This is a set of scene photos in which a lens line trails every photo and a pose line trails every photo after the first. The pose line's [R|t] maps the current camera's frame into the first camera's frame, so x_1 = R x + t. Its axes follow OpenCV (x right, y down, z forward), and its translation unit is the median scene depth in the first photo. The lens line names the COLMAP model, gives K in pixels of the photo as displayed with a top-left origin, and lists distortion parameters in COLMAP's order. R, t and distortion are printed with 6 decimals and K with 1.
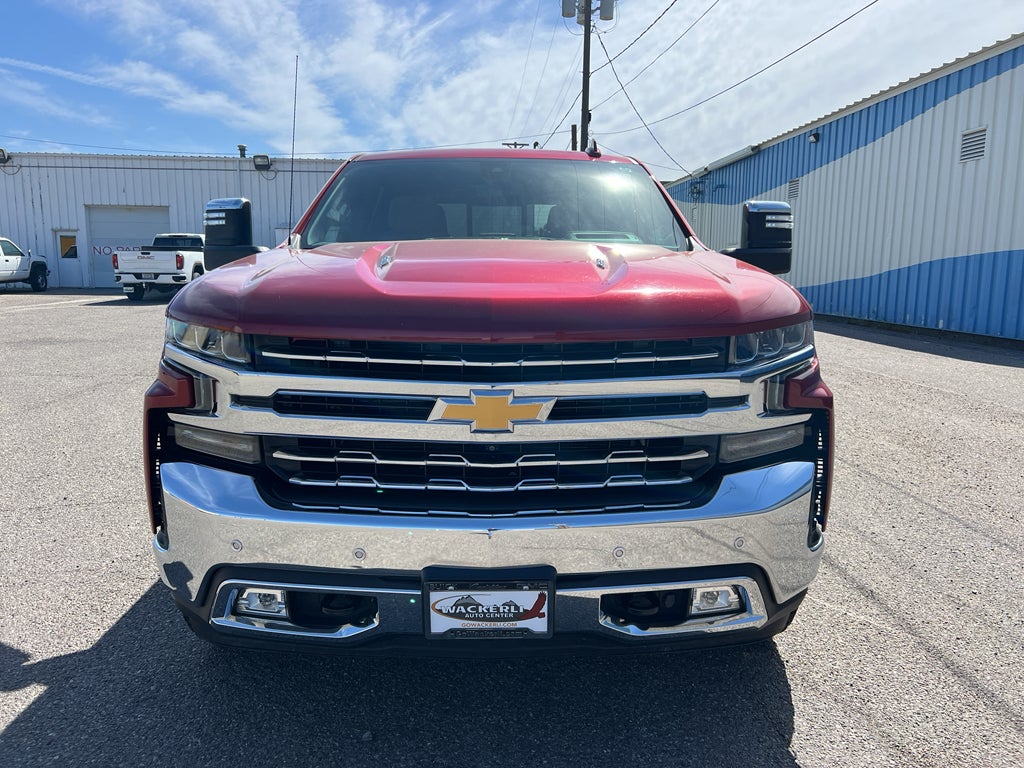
lens RADIAL K [[762.3, 0, 515.9], [0, 762.3, 380.9], [0, 0, 1]] dist [0.015825, -0.004249]
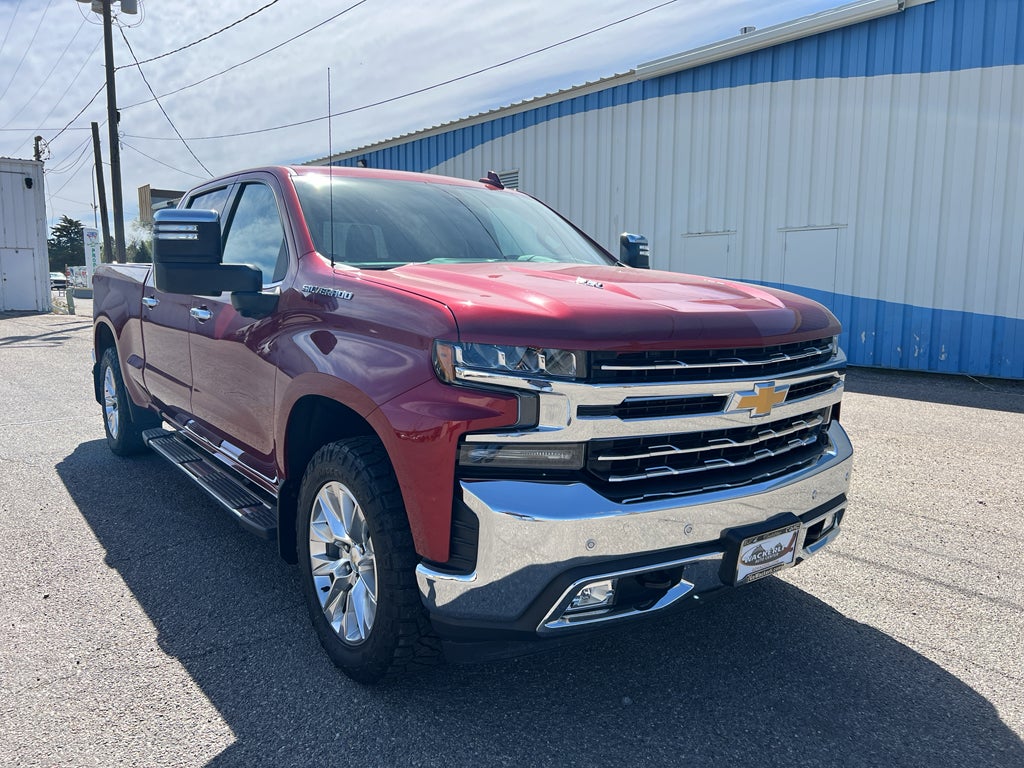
lens RADIAL K [[748.6, 0, 509.1], [0, 748.6, 384.5], [0, 0, 1]] dist [0.093059, -0.116435]
pose [[0.825381, -0.078661, 0.559070, -1.027075], [0.086386, 0.996182, 0.012627, -0.035932], [-0.557929, 0.037874, 0.829024, 0.162334]]
